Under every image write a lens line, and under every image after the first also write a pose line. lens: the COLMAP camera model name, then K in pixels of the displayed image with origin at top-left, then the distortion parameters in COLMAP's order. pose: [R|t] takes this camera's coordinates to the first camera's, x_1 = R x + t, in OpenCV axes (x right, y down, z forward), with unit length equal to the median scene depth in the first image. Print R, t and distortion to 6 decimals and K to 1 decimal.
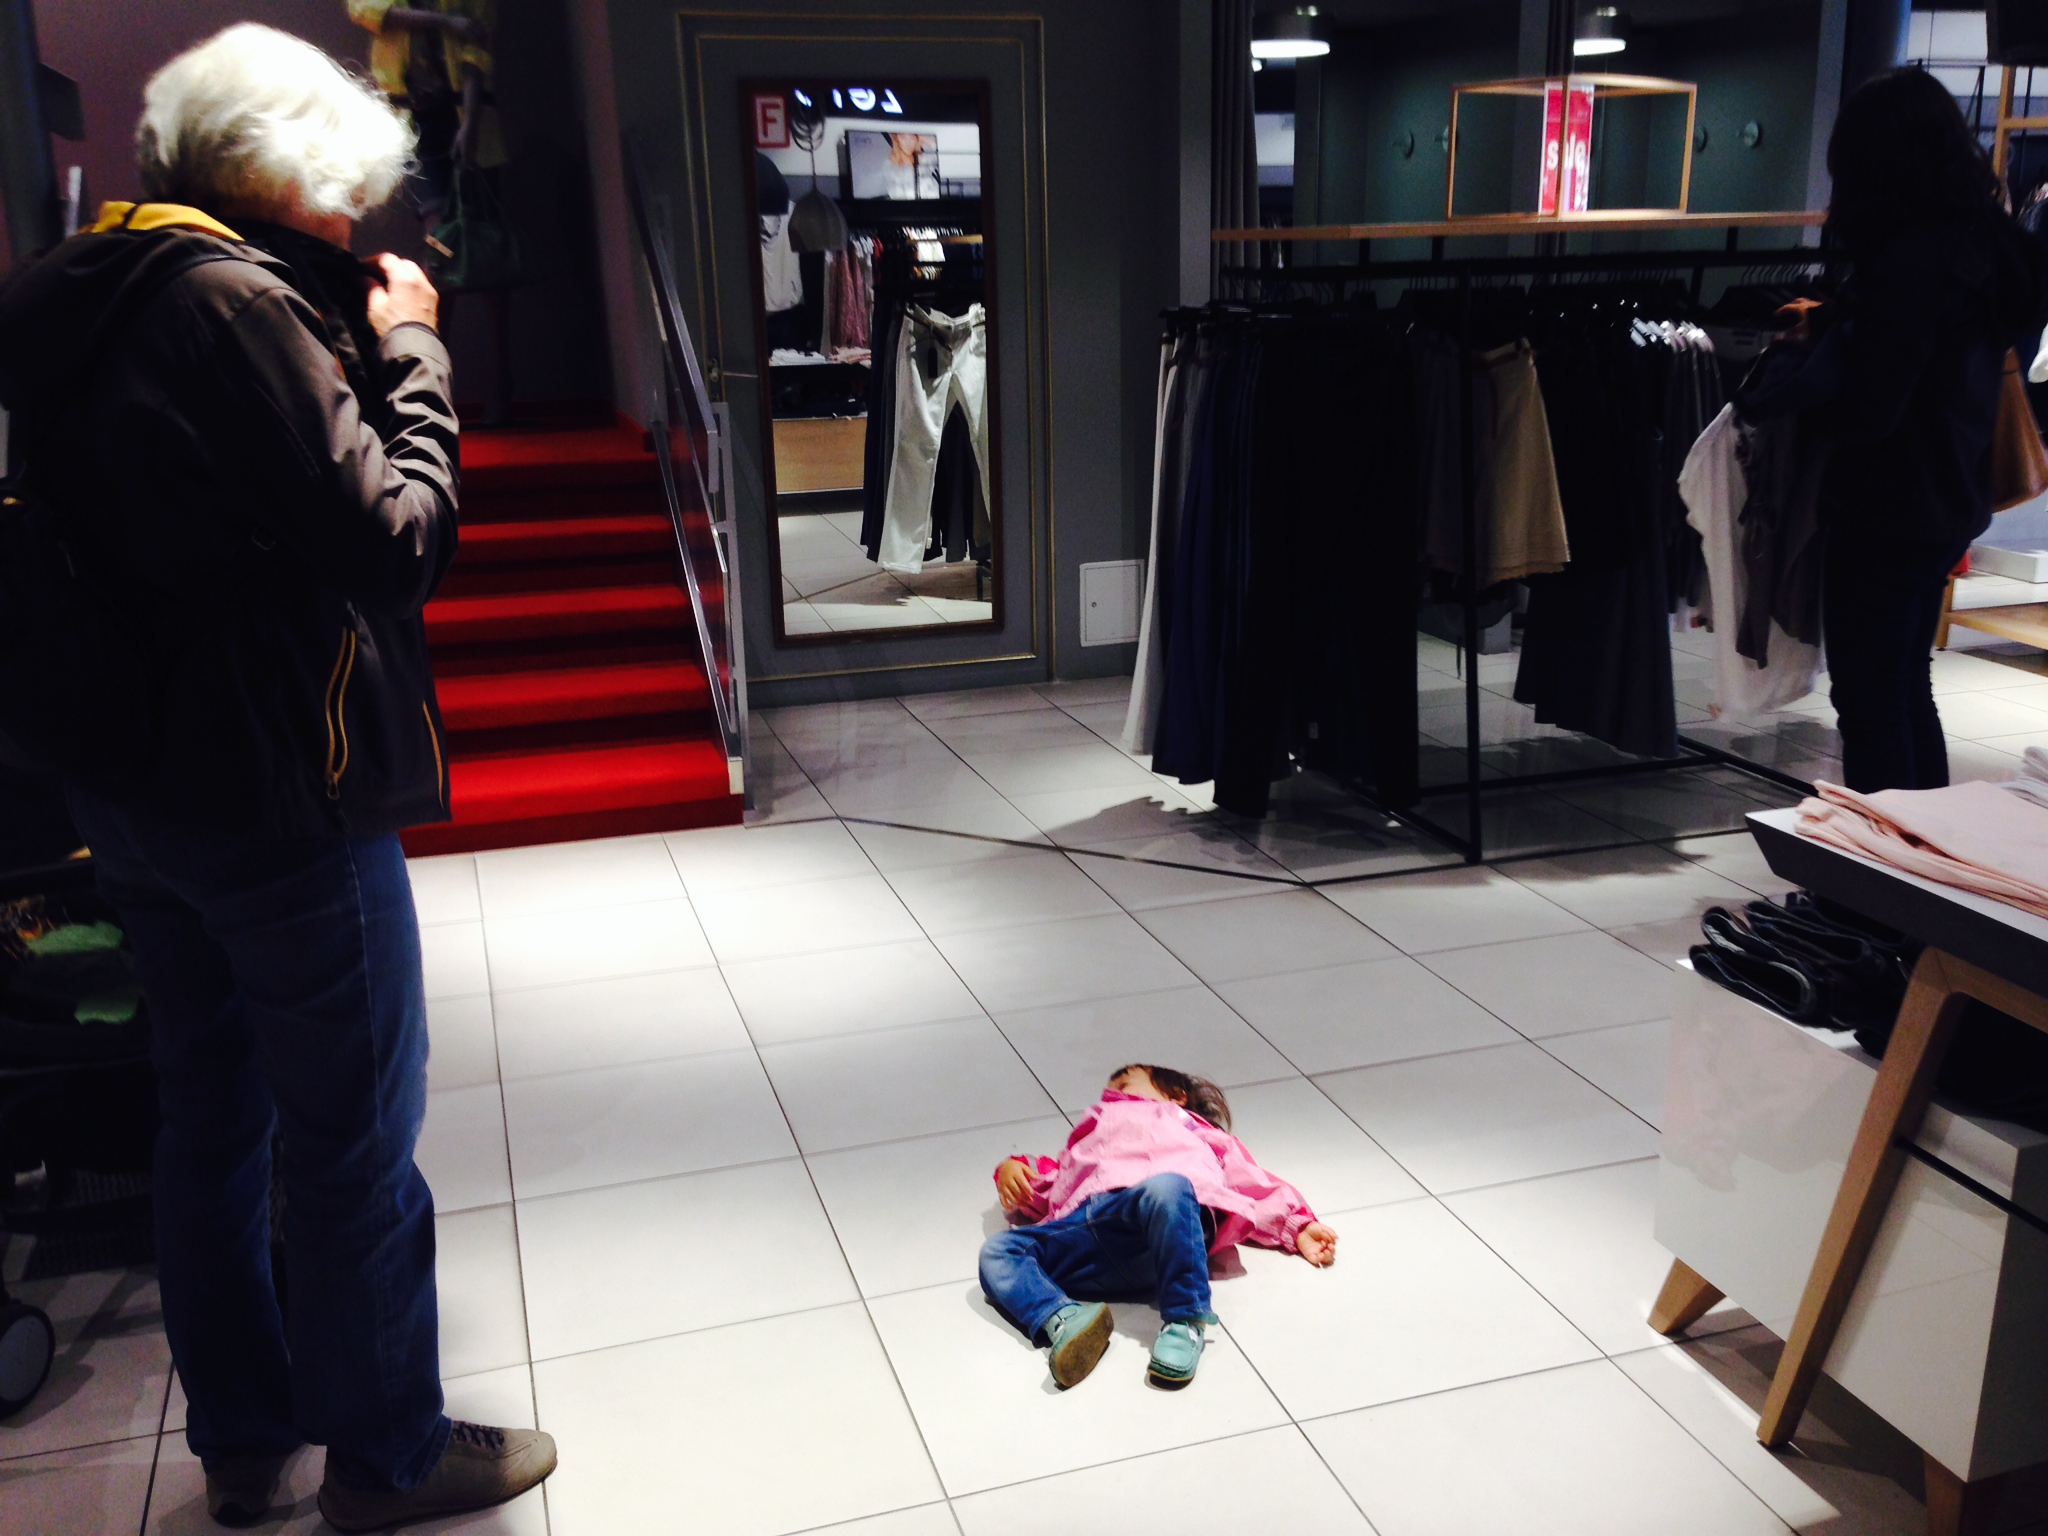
lens RADIAL K [[1926.3, 0, 1024.0], [0, 1926.3, 768.0], [0, 0, 1]] dist [-0.005983, -0.005757]
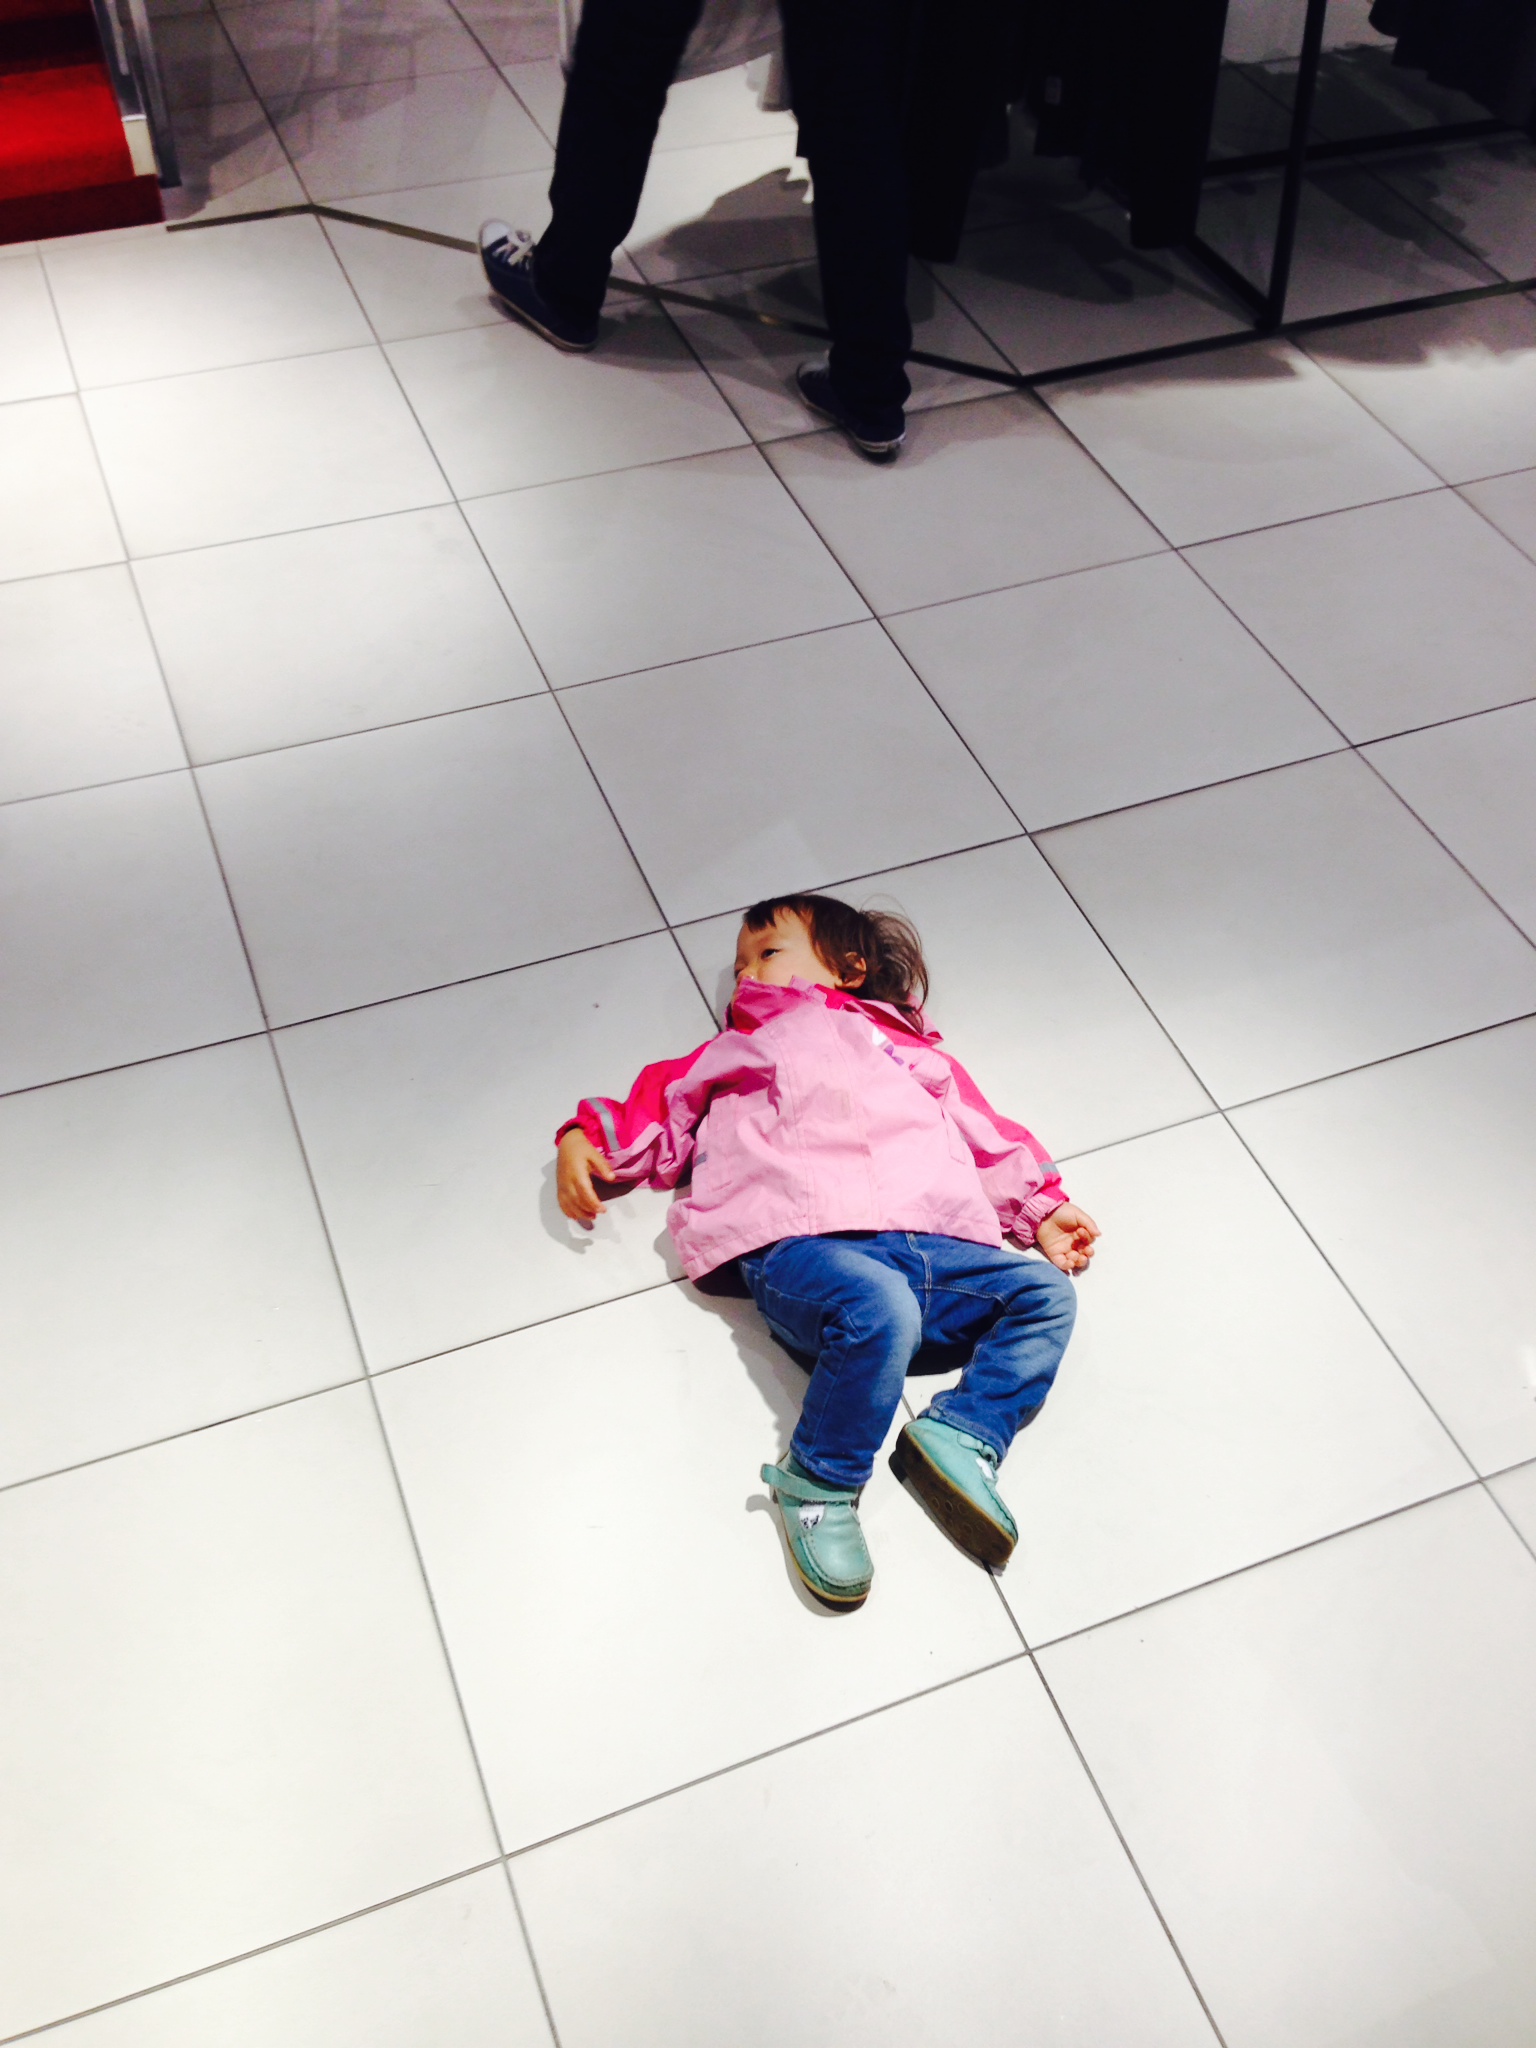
lens RADIAL K [[1926.3, 0, 768.0], [0, 1926.3, 1024.0], [0, 0, 1]] dist [-0.005983, -0.005757]
pose [[0.996972, -0.023561, 0.074101, 0.003491], [-0.019348, 0.847840, 0.529900, -0.089678], [-0.075310, -0.529729, 0.844817, 0.292024]]
